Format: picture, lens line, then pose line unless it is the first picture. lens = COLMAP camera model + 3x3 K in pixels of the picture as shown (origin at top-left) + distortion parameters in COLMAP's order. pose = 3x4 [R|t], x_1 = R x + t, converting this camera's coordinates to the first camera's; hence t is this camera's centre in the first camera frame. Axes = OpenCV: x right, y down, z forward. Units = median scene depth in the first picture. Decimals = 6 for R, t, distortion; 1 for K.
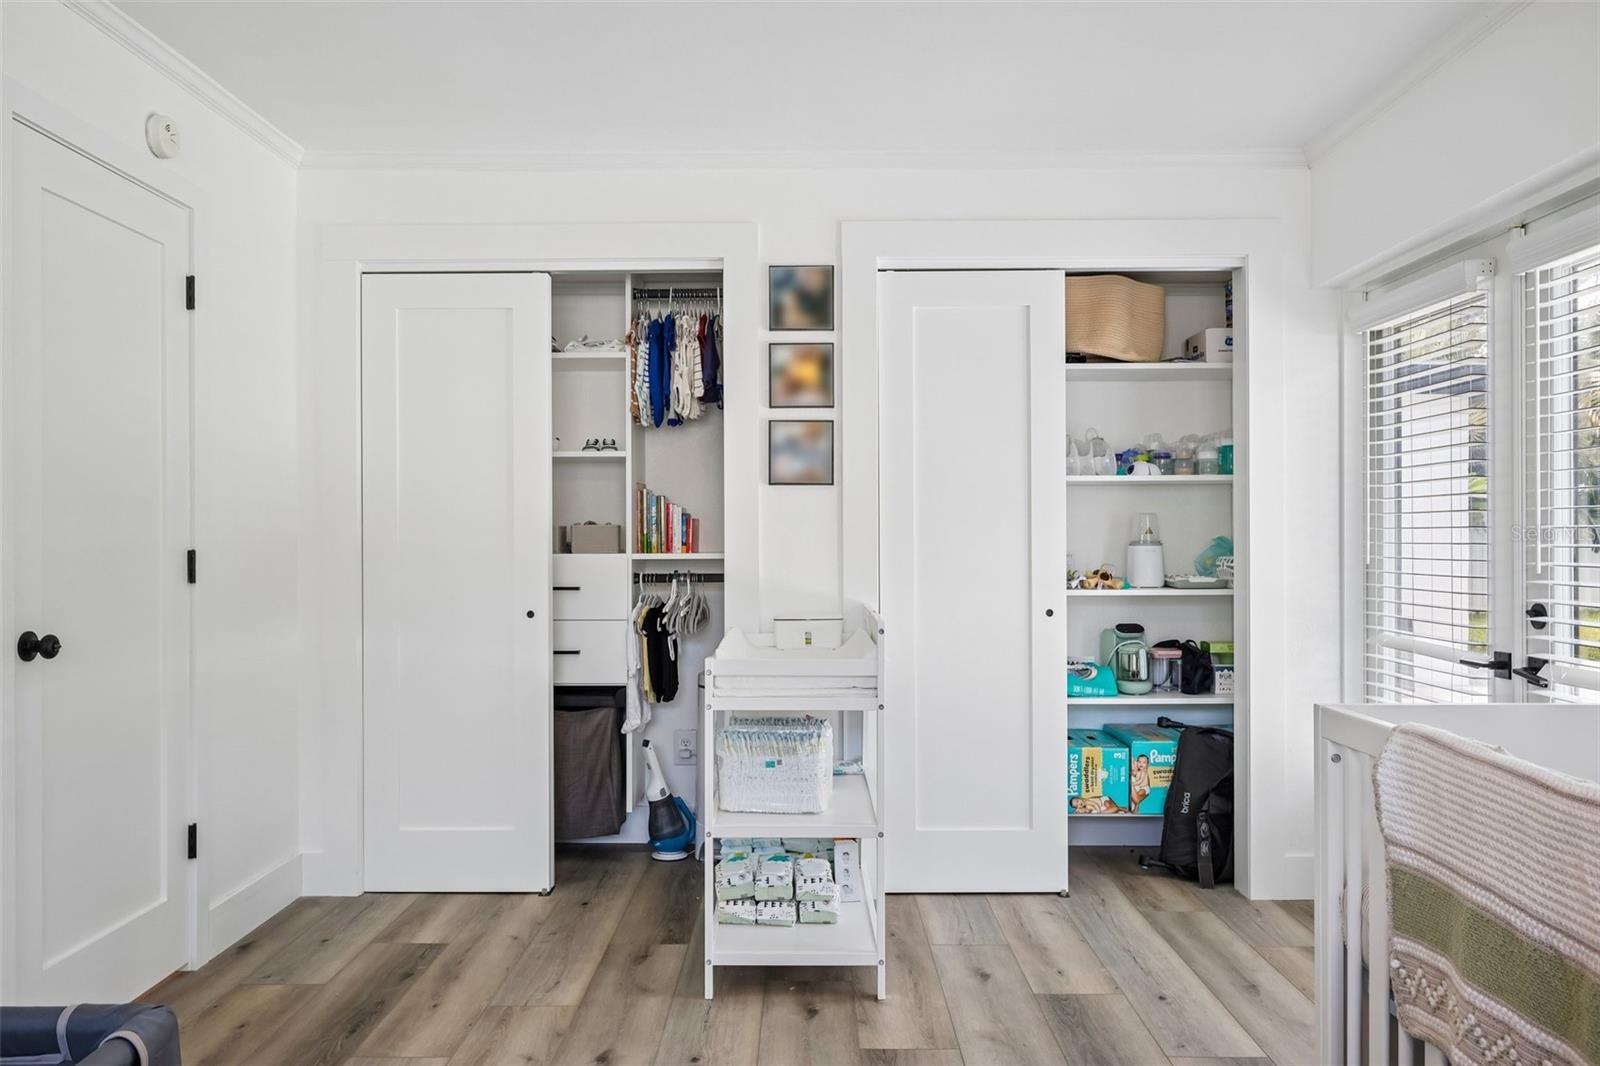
lens RADIAL K [[1260.5, 0, 800.0], [0, 1260.5, 533.0], [0, 0, 1]] dist [0.007404, -0.003217]
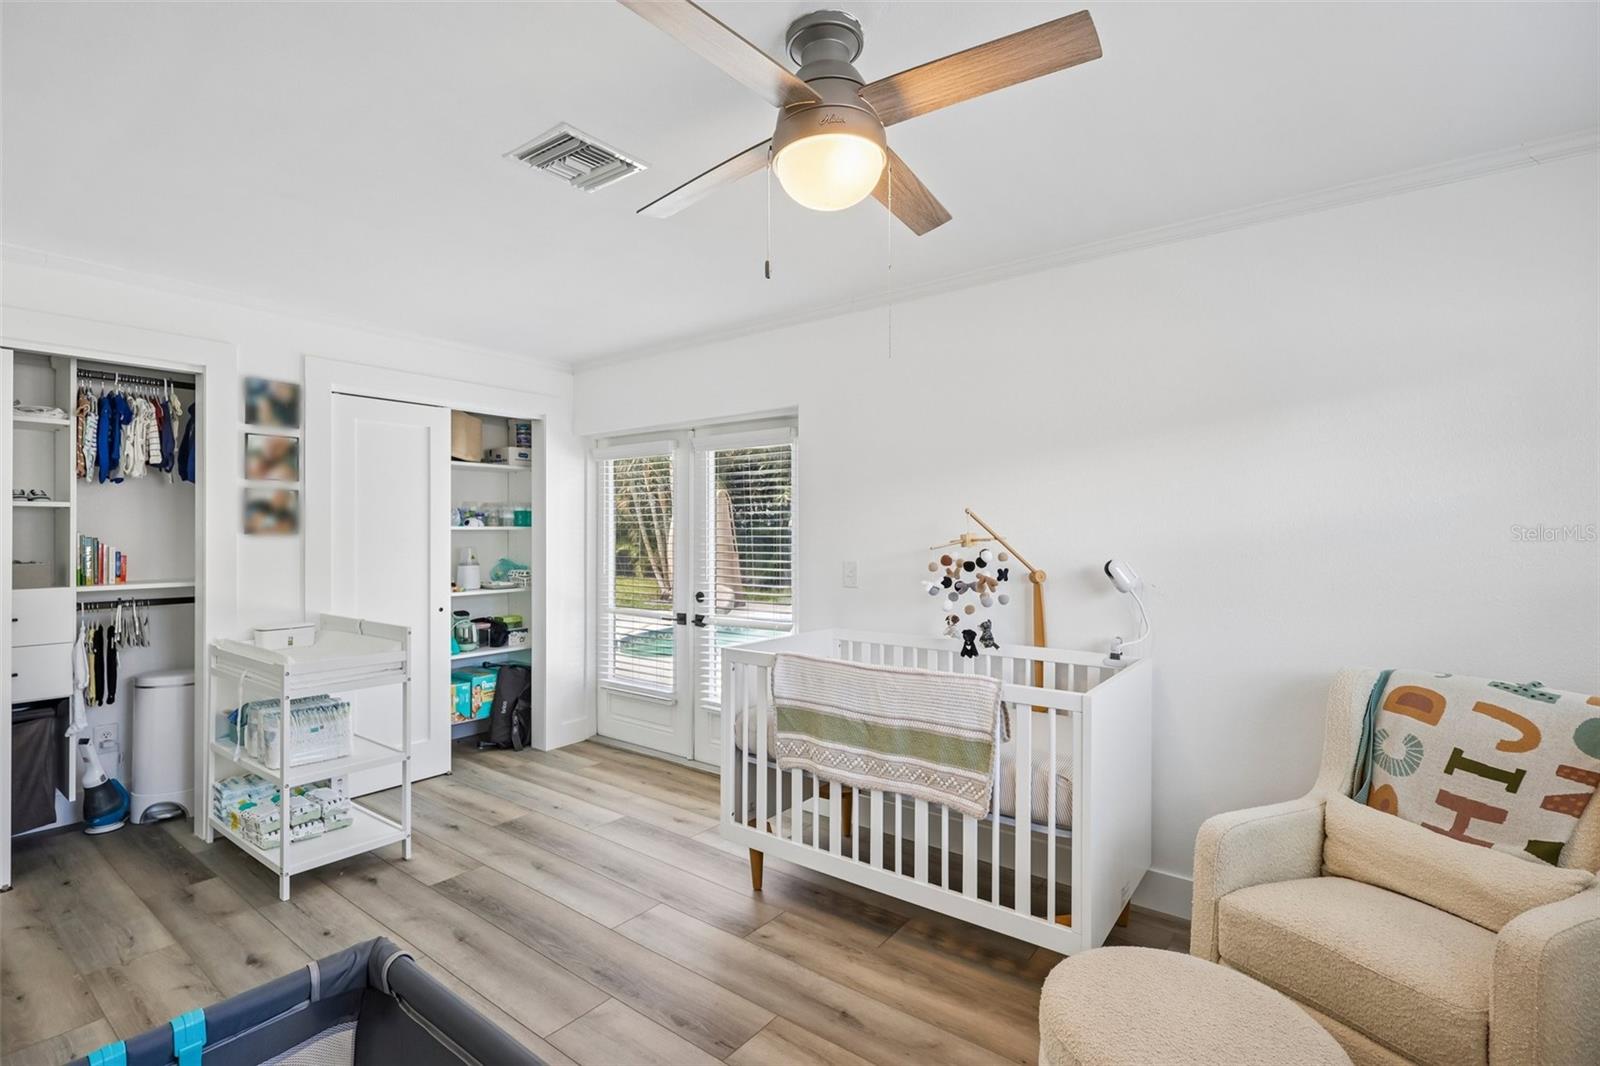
lens RADIAL K [[739.1, 0, 803.3], [0, 739.1, 530.5], [0, 0, 1]] dist [0.000367, -0.000422]
pose [[0.597121, 0.005972, 0.802129, -0.294641], [-0.003905, 0.999982, -0.004538, -0.038574], [-0.802142, -0.000423, 0.597133, 0.014794]]
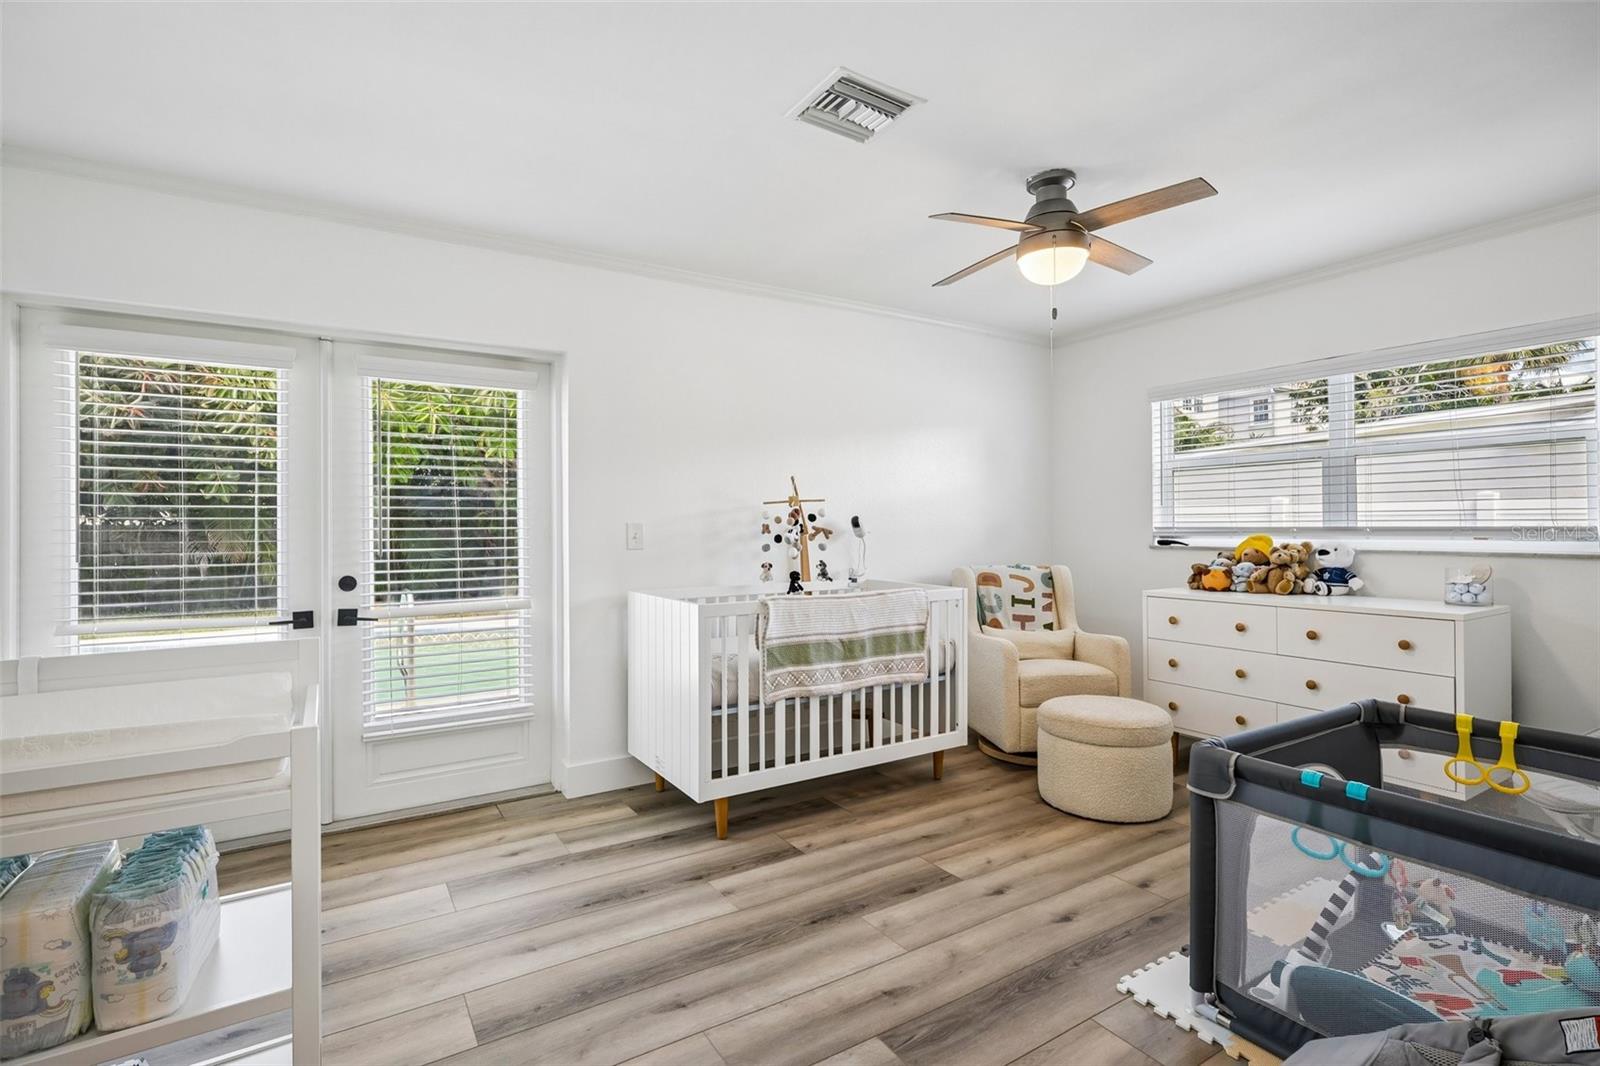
lens RADIAL K [[747.1, 0, 798.6], [0, 747.1, 523.8], [0, 0, 1]] dist [0.004081, 0.000309]
pose [[-0.531062, 0.005692, 0.847314, -0.400166], [0.004087, 0.999983, -0.004156, -0.004298], [-0.847323, 0.001256, -0.531076, 0.733869]]
